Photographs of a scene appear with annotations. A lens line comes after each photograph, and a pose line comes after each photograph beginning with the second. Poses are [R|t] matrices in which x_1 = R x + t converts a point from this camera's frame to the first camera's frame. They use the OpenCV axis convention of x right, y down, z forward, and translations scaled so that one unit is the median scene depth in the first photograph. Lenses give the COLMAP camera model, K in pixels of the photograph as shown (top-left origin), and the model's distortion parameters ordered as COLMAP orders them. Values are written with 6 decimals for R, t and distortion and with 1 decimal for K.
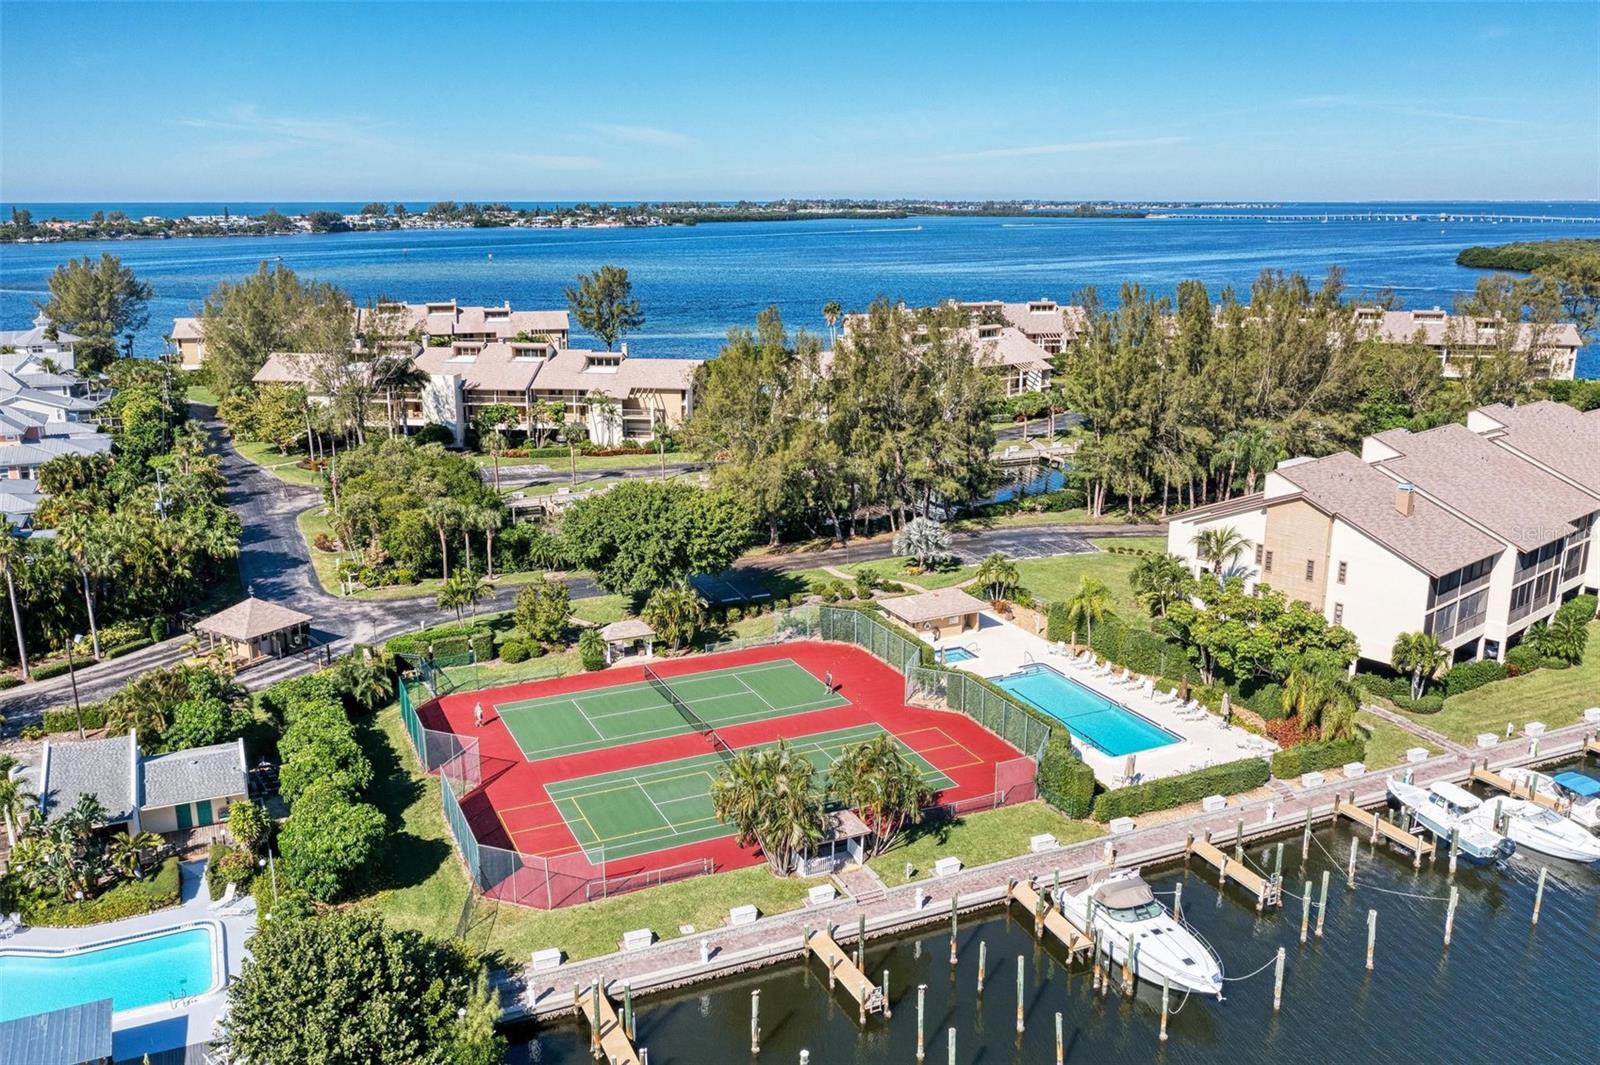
lens RADIAL K [[1307.3, 0, 790.9], [0, 1307.3, 532.2], [0, 0, 1]] dist [-0.007290, 0.002086]
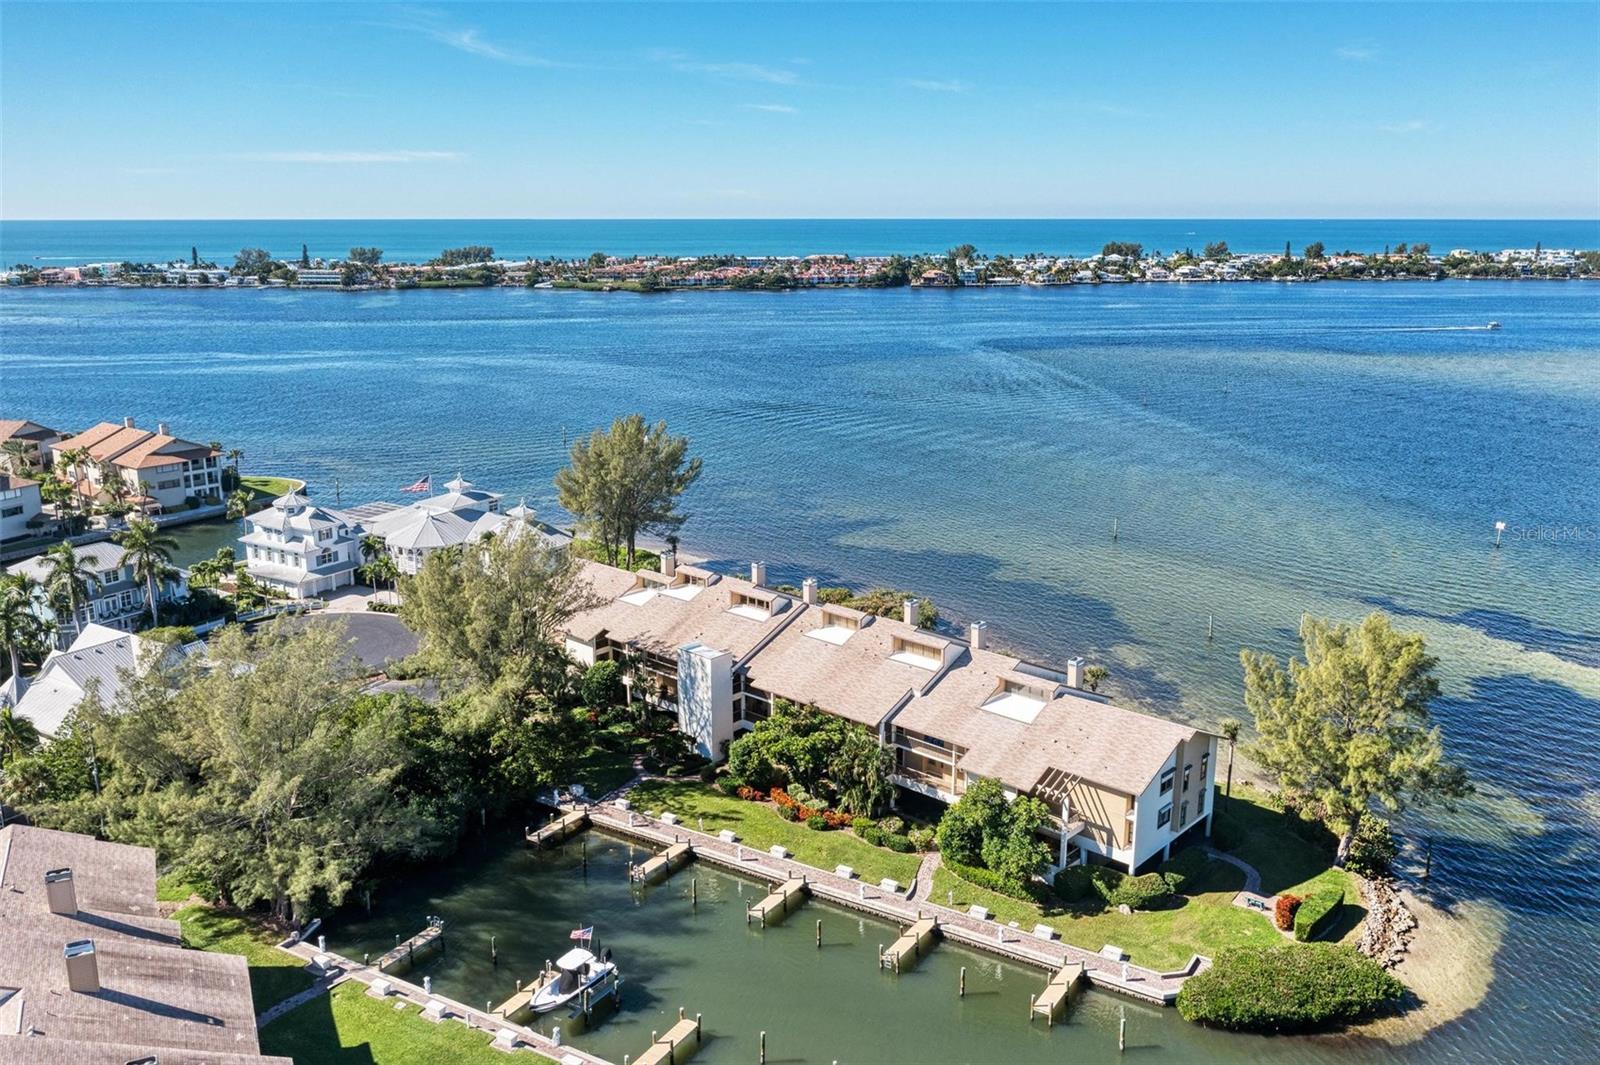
lens RADIAL K [[1295.0, 0, 792.3], [0, 1295.0, 536.4], [0, 0, 1]] dist [-0.005276, 0.002936]
pose [[0.559970, 0.199658, -0.804096, 0.006440], [-0.204246, 0.973843, 0.099570, -0.034064], [0.802943, 0.108477, 0.586102, 0.099486]]
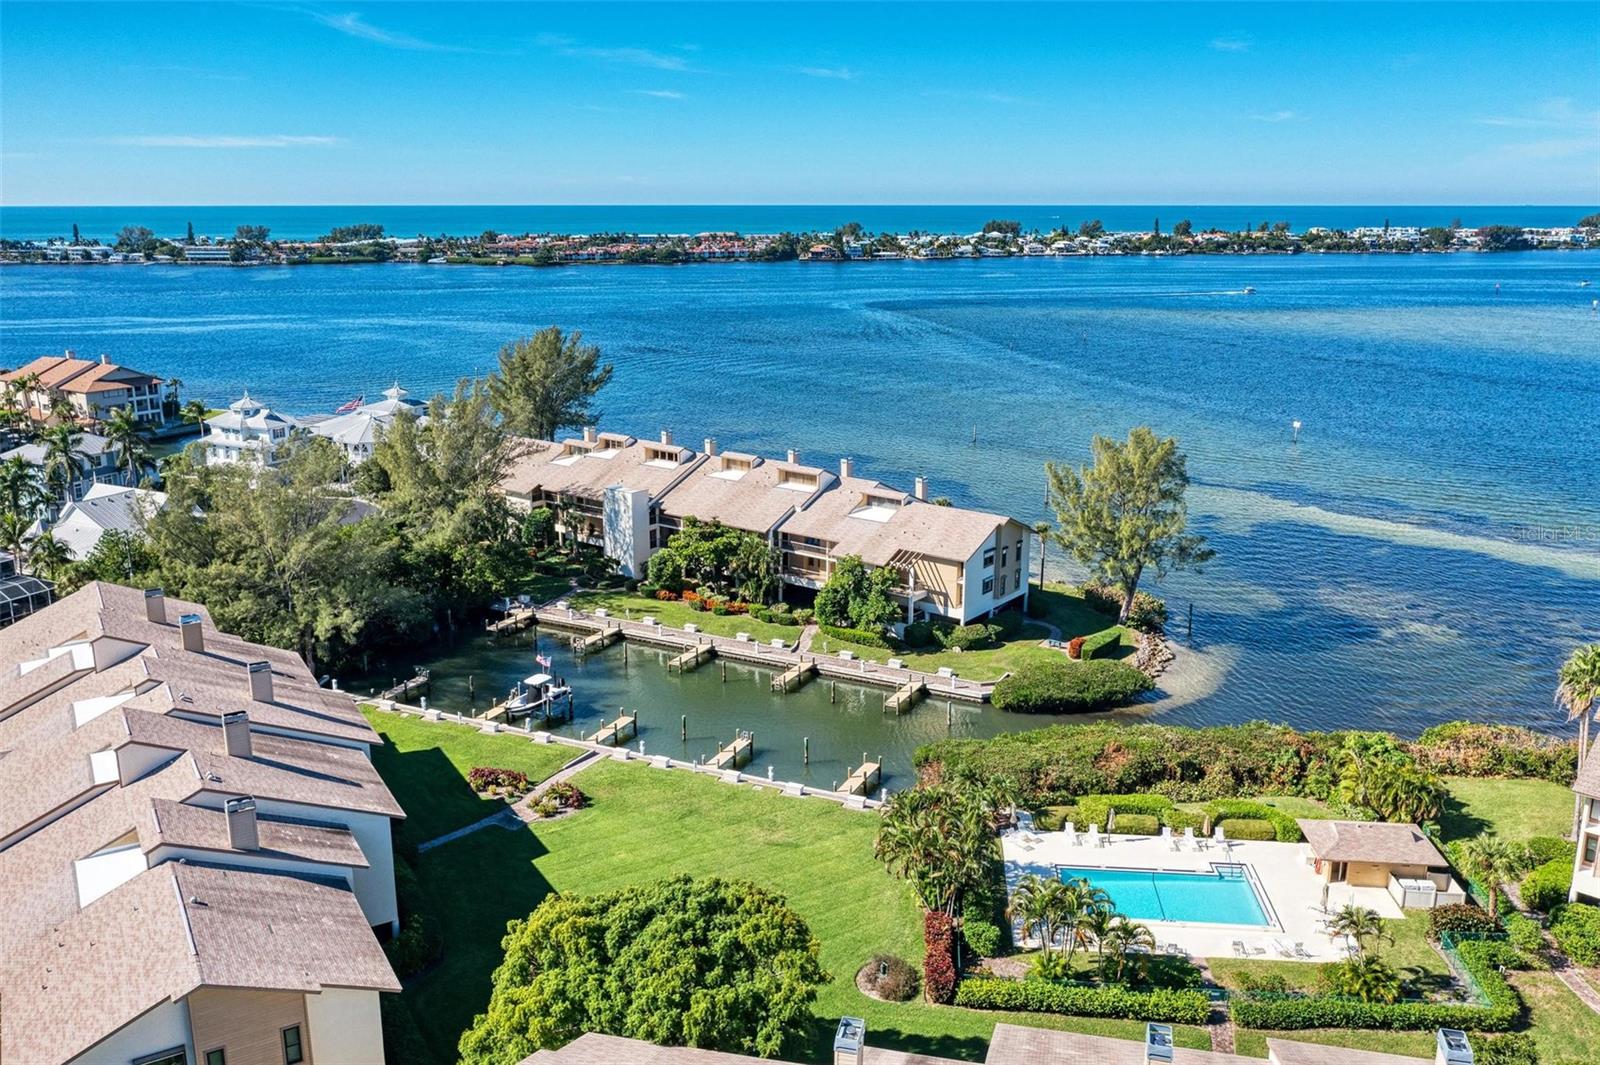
lens RADIAL K [[1295.0, 0, 792.3], [0, 1295.0, 536.4], [0, 0, 1]] dist [-0.005276, 0.002936]
pose [[0.626674, 0.195044, -0.754478, 0.018991], [-0.192023, 0.976968, 0.093066, -0.028053], [0.755253, 0.086555, 0.649693, 0.091520]]
